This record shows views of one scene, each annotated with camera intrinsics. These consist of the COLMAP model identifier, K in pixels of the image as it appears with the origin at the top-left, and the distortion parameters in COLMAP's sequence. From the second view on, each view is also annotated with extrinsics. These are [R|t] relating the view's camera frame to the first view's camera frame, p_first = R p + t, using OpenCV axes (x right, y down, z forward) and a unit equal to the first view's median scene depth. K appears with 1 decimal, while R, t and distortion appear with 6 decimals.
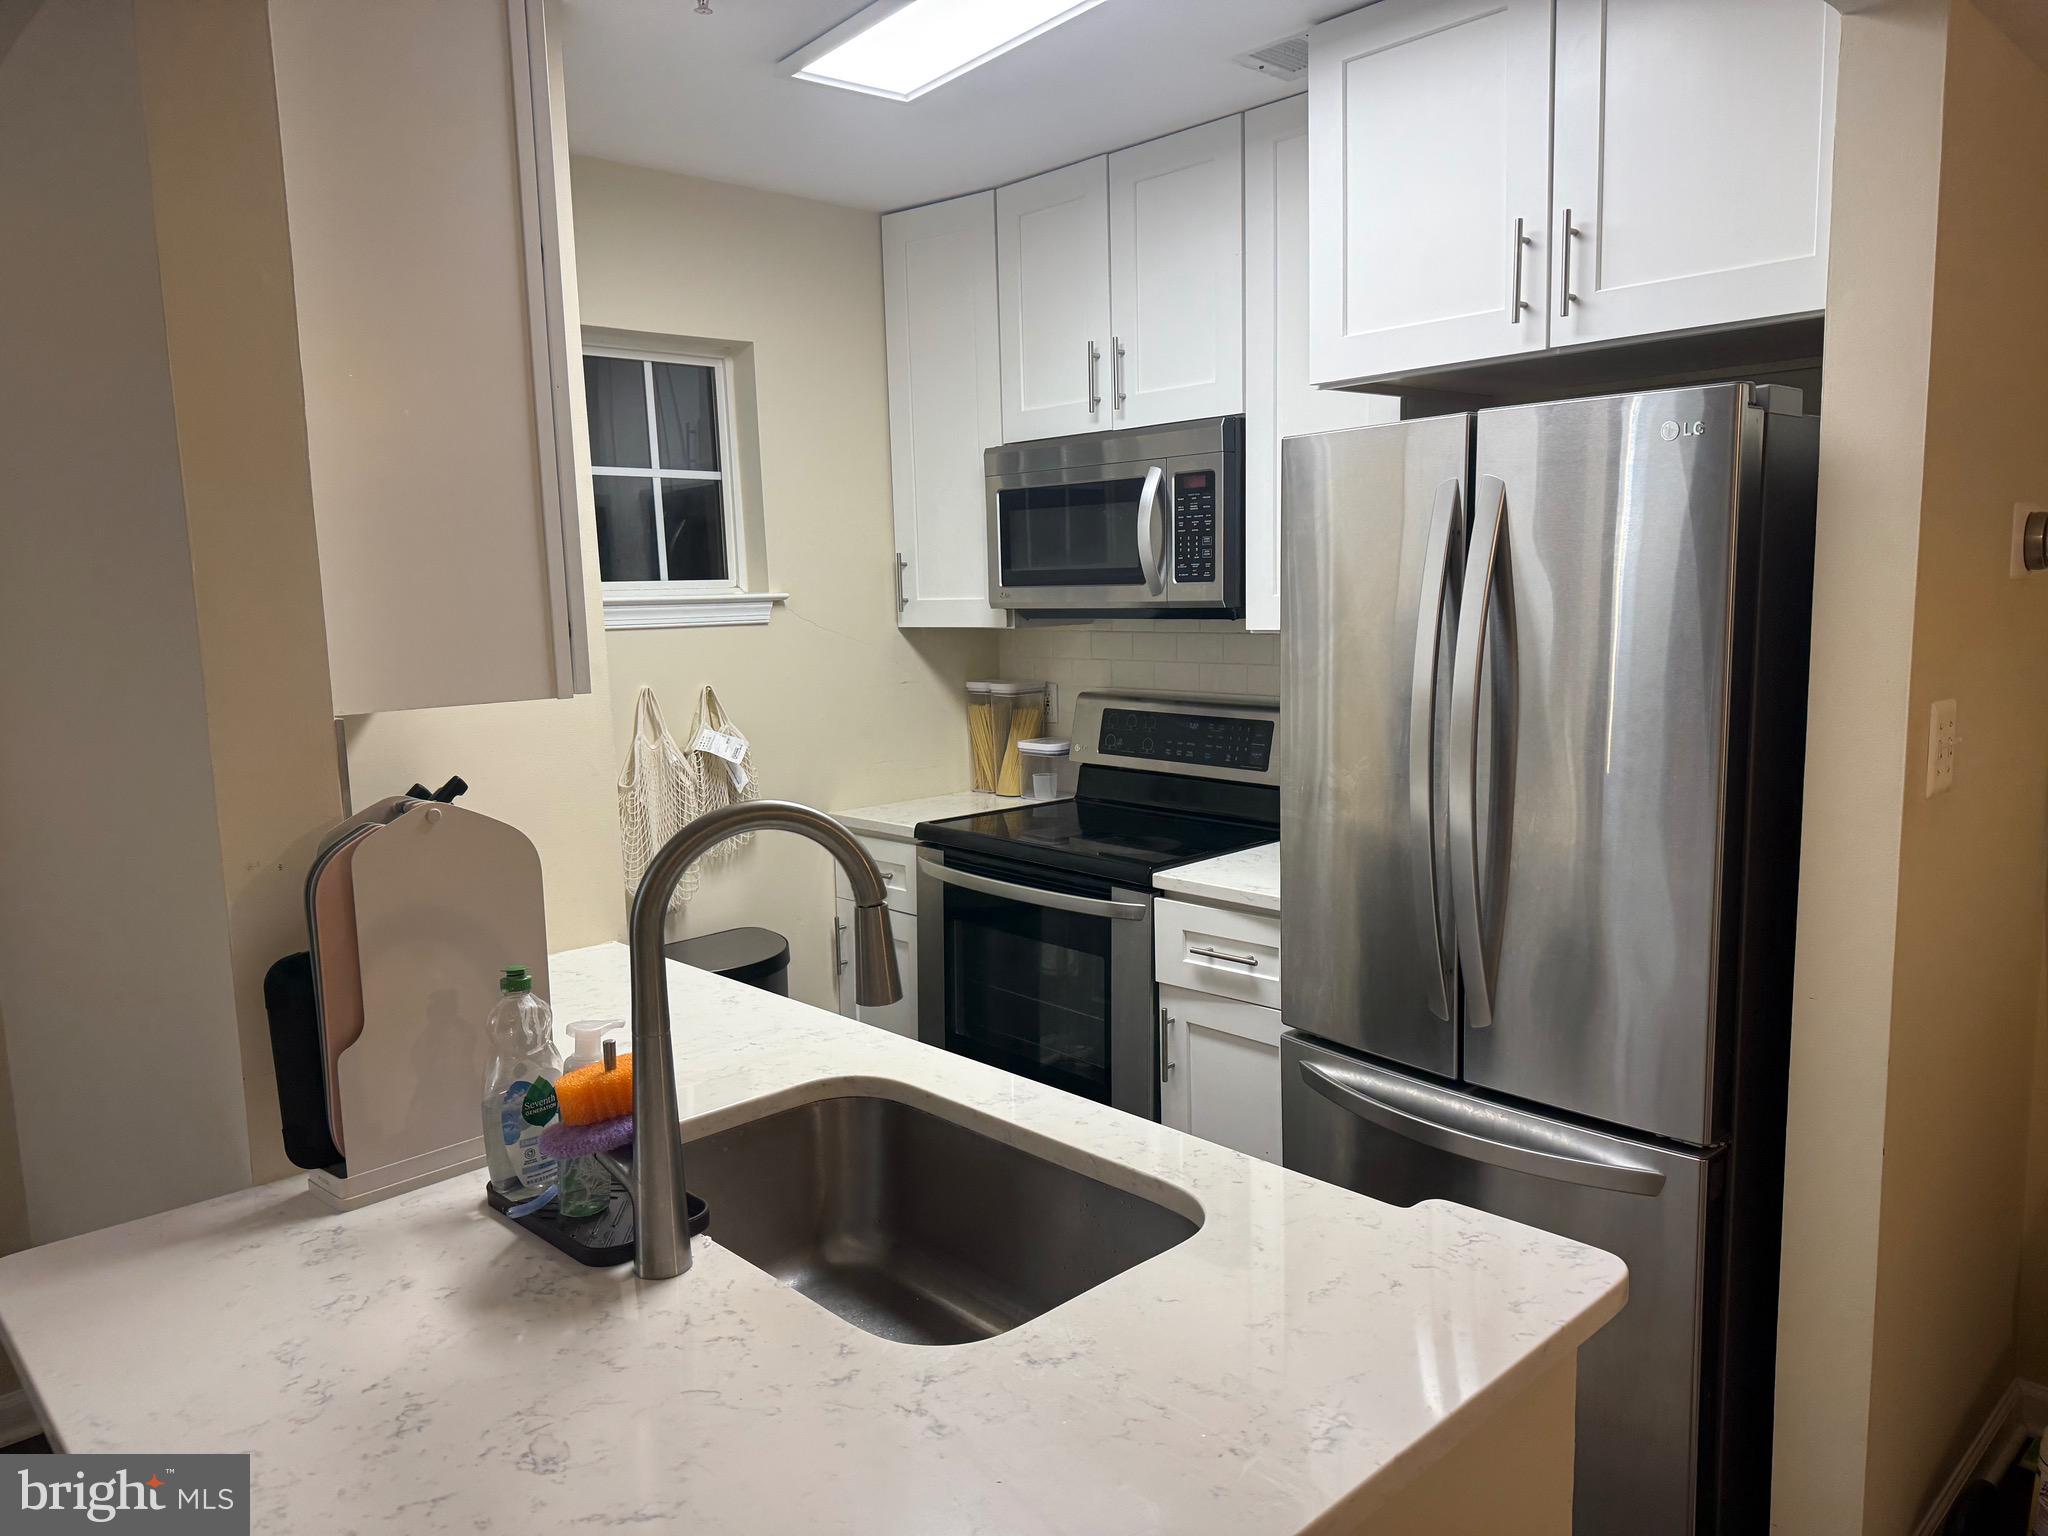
lens RADIAL K [[1430.6, 0, 1078.1], [0, 1430.6, 770.2], [0, 0, 1]] dist [0.102866, -0.225698]
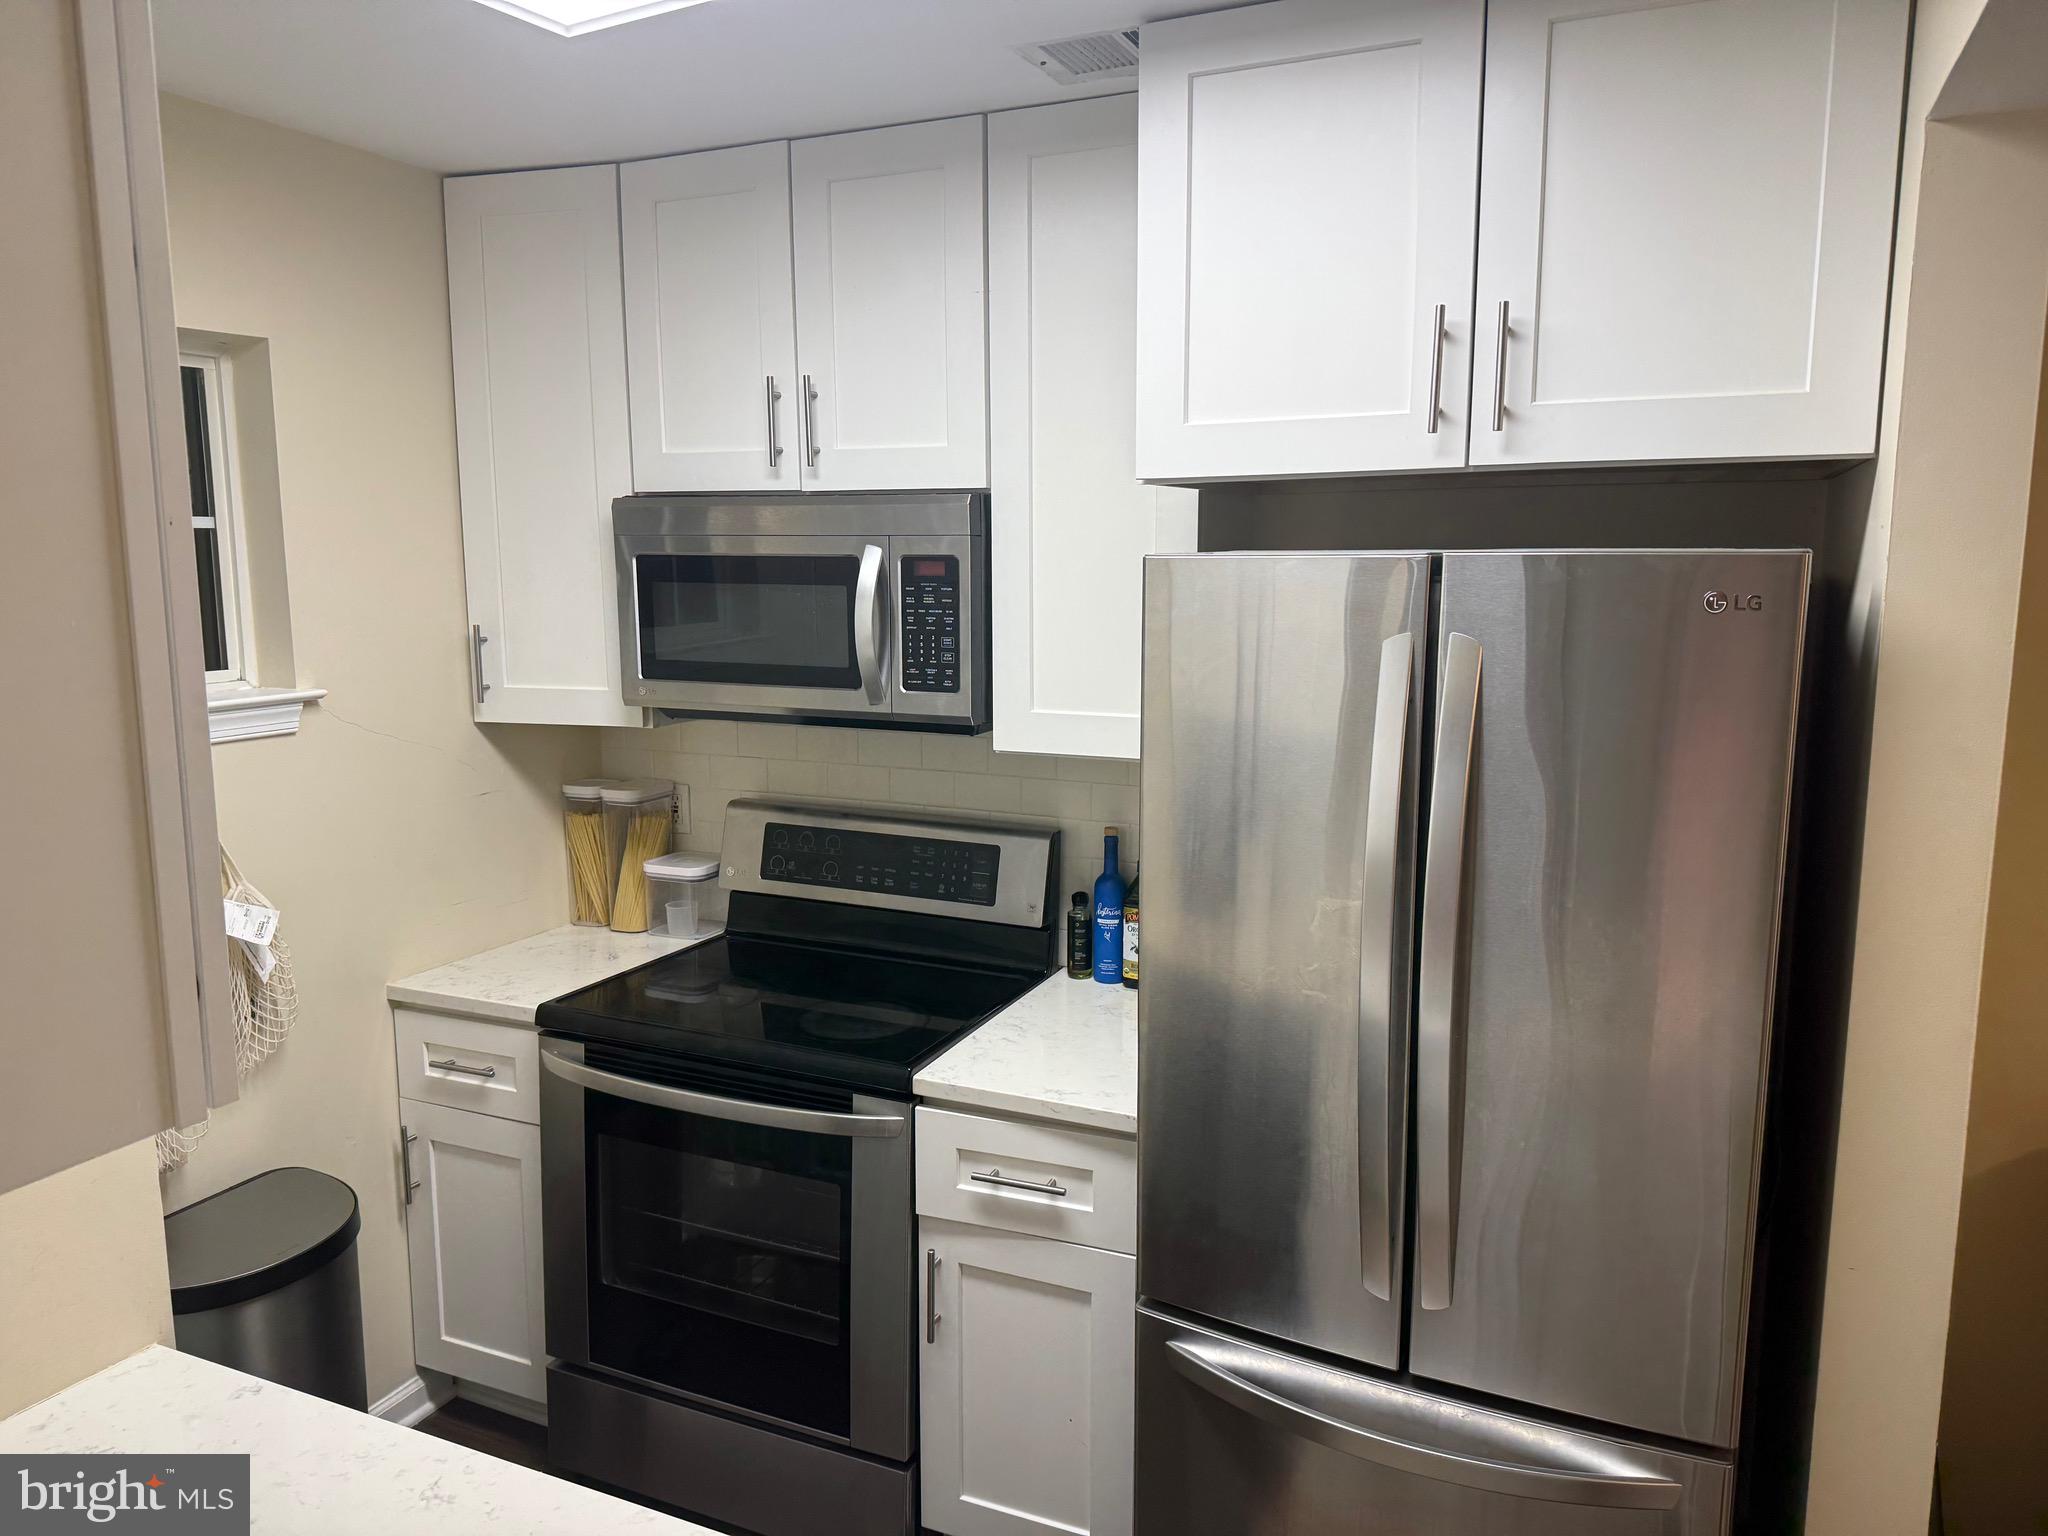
lens RADIAL K [[1416.9, 0, 1058.3], [0, 1416.9, 748.5], [0, 0, 1]] dist [0.139760, -0.249559]
pose [[0.932341, -0.025484, 0.360682, -0.136180], [0.025560, 0.999663, 0.004561, -0.098392], [-0.360676, 0.004967, 0.932678, 0.225013]]
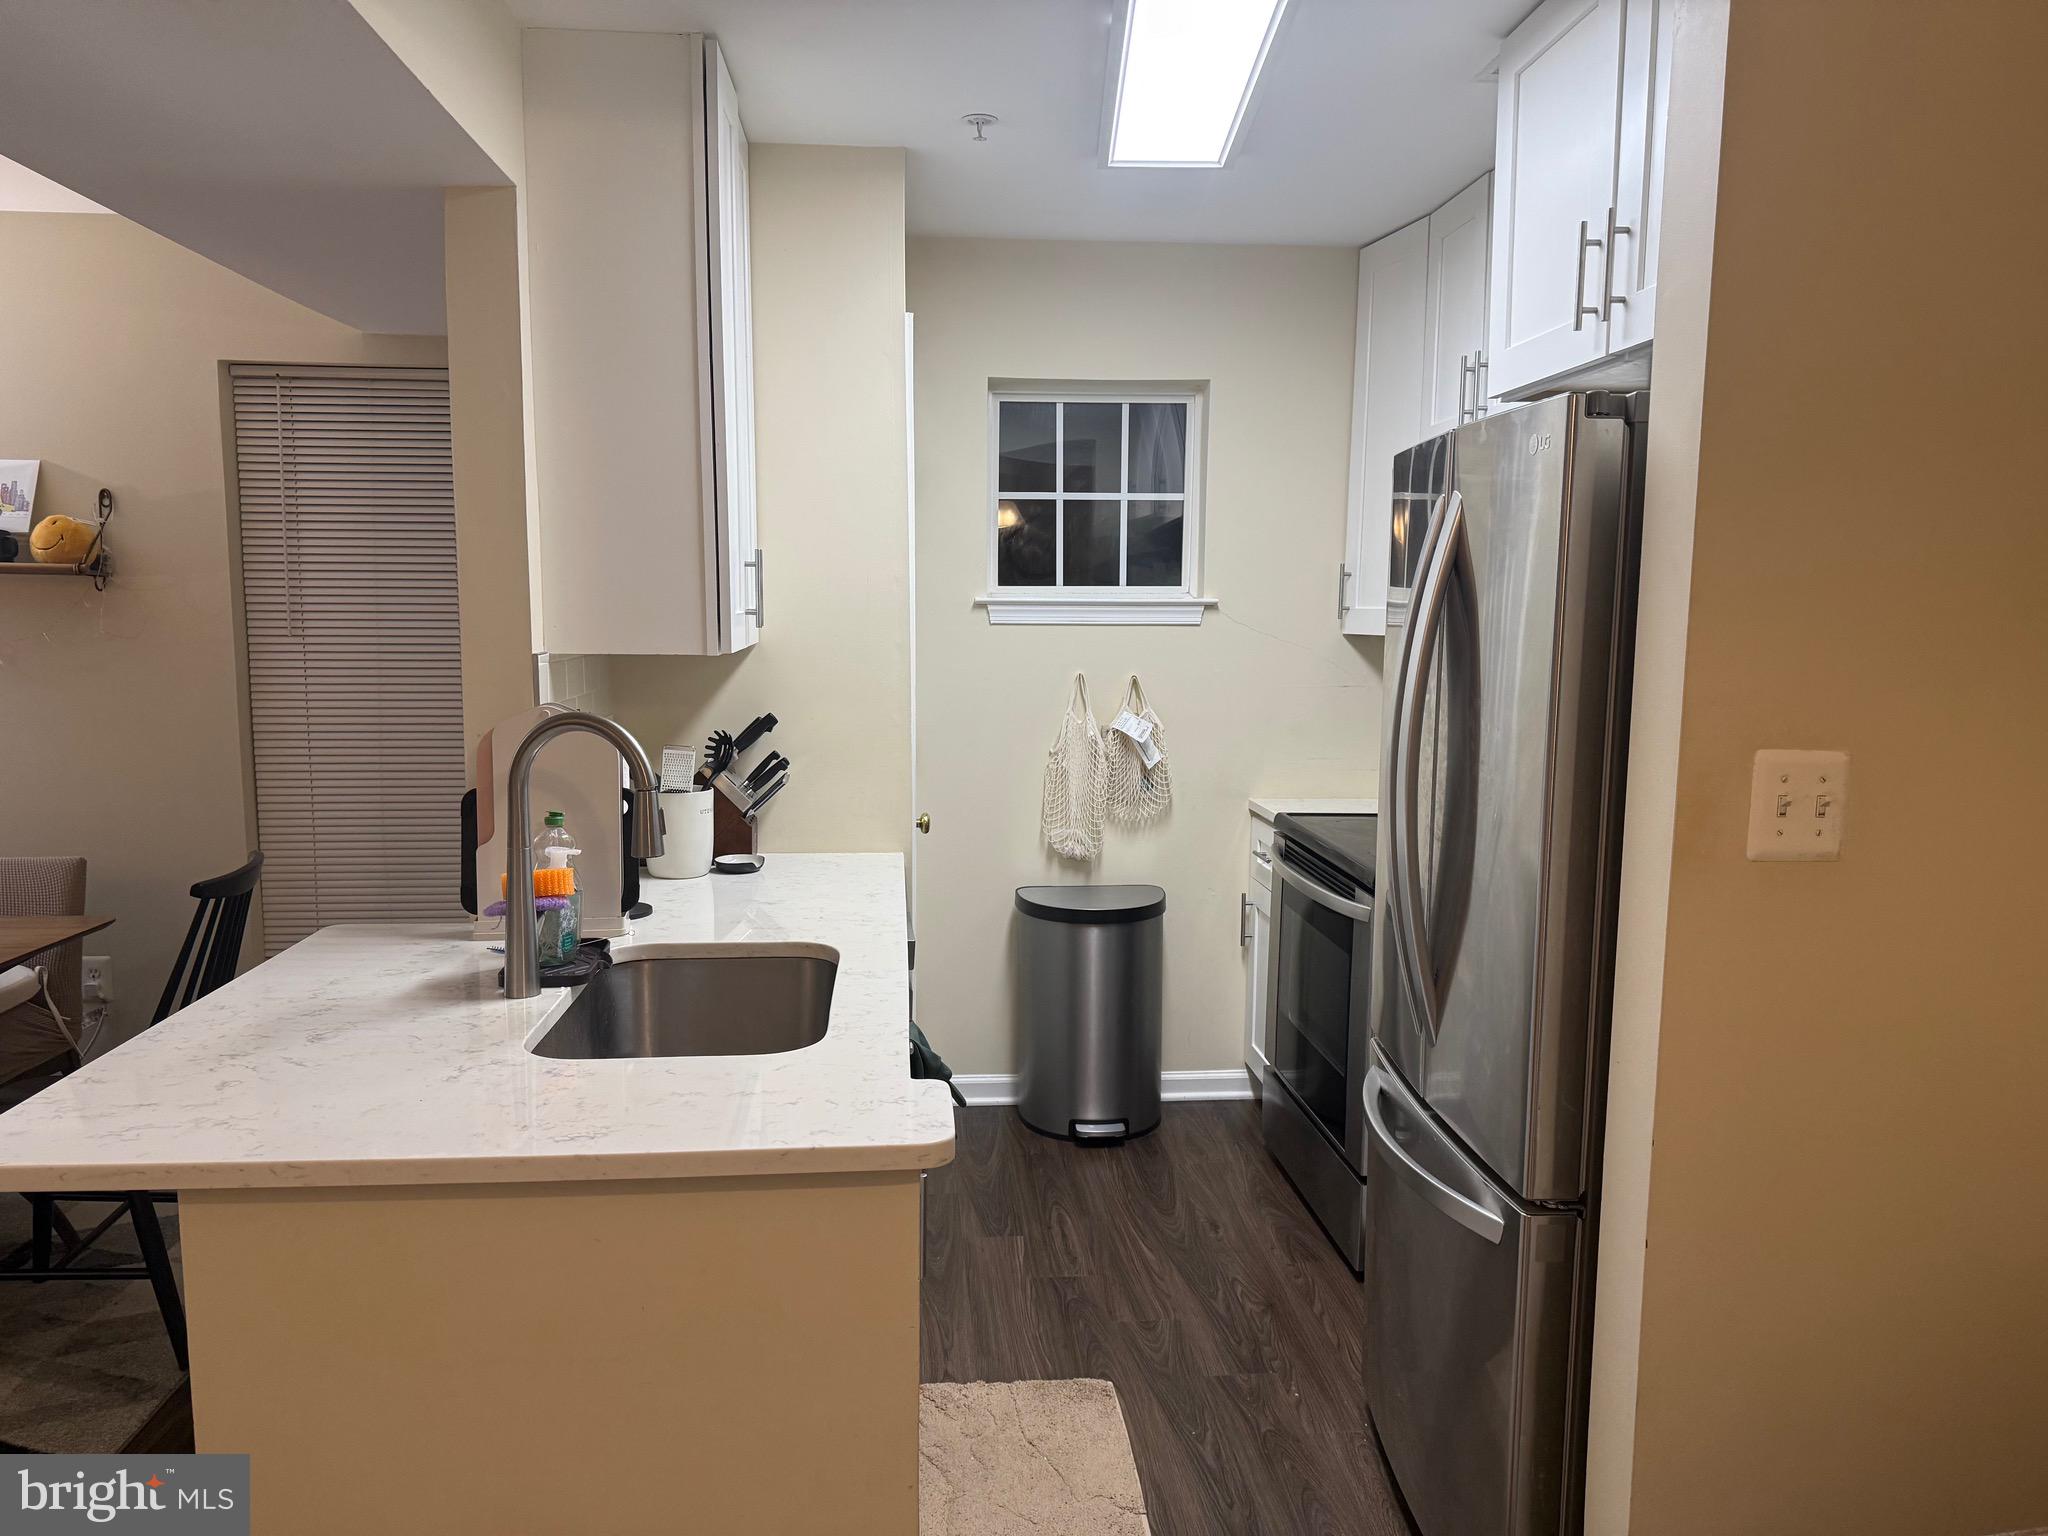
lens RADIAL K [[1454.8, 0, 1020.5], [0, 1454.8, 776.8], [0, 0, 1]] dist [0.014781, -0.001705]
pose [[0.765956, 0.103751, -0.634466, 0.467715], [-0.105183, 0.993818, 0.035532, -0.009270], [0.634230, 0.039519, 0.772134, 0.026143]]
